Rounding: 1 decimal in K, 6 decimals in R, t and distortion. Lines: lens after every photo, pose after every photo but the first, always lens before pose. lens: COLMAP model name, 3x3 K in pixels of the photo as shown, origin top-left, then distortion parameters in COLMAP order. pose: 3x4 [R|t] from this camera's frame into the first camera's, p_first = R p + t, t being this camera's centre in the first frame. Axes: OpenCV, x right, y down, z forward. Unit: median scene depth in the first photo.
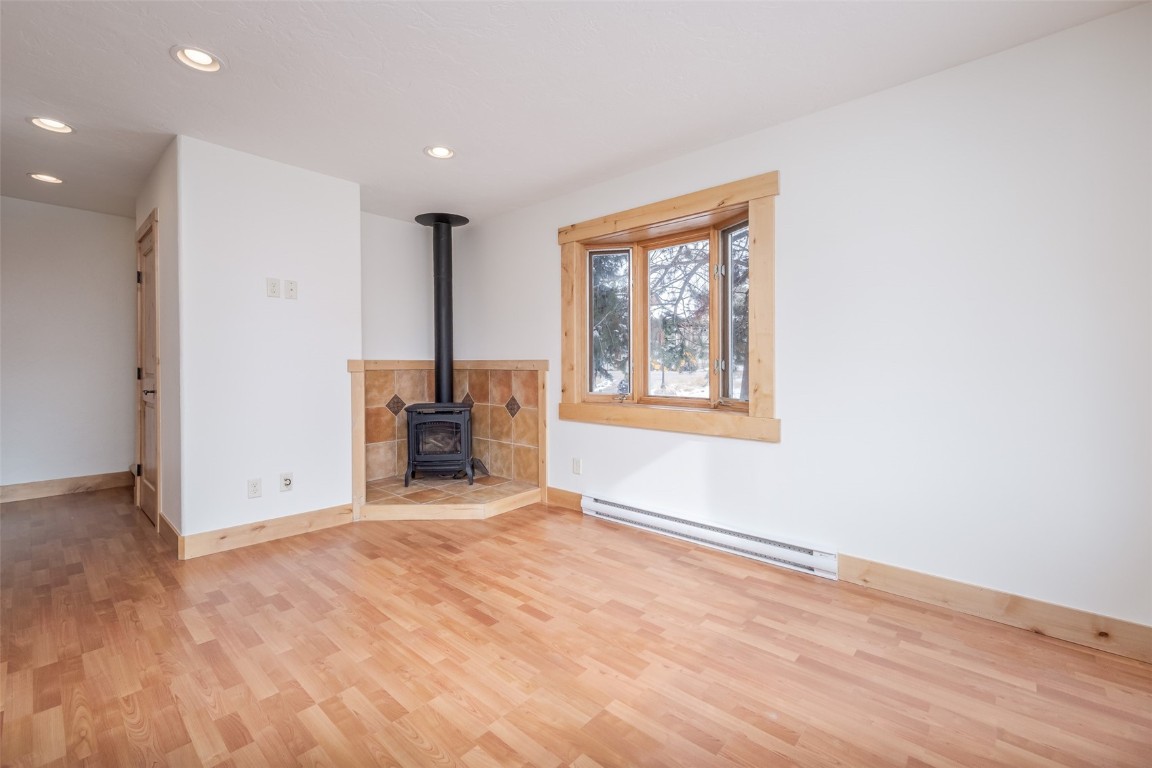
lens RADIAL K [[473.7, 0, 546.6], [0, 473.7, 373.1], [0, 0, 1]] dist [0.011695, -0.000278]
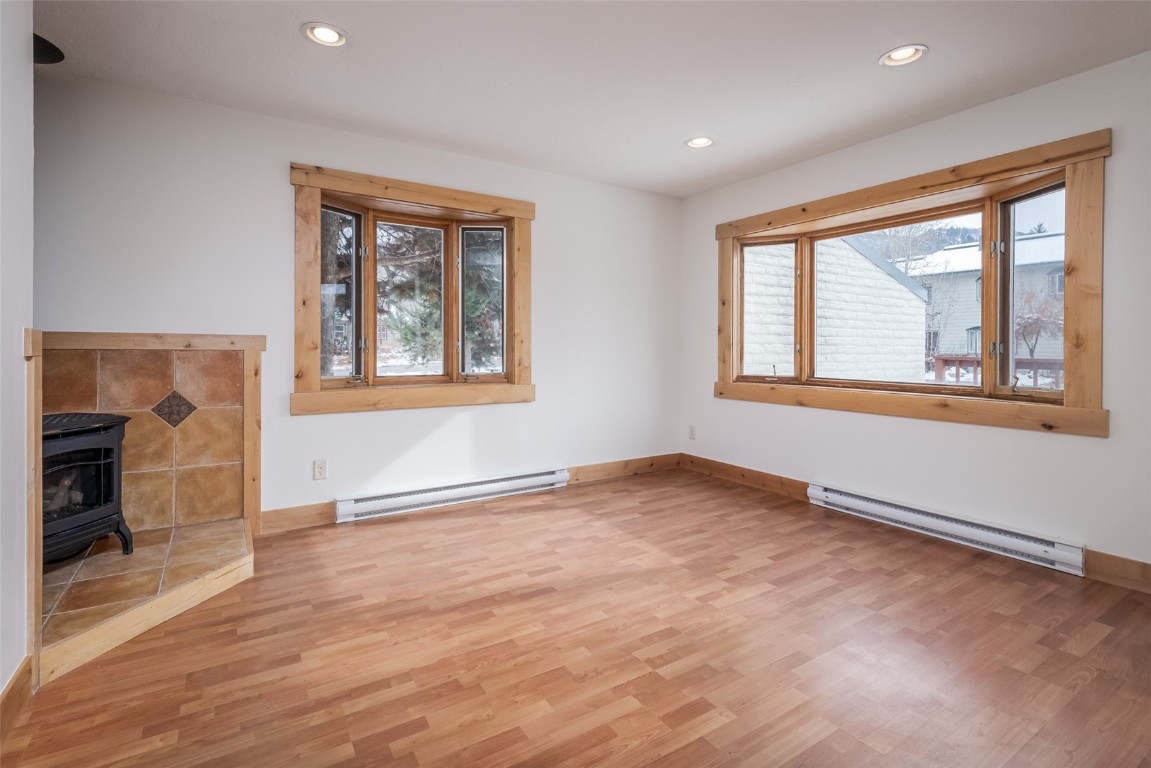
lens RADIAL K [[528.3, 0, 558.0], [0, 528.3, 350.7], [0, 0, 1]] dist [-0.000502, -0.000449]
pose [[0.282180, -0.007074, 0.959335, -0.940313], [0.011030, 0.999931, 0.004129, -0.005179], [-0.959298, 0.009417, 0.282239, 0.499939]]
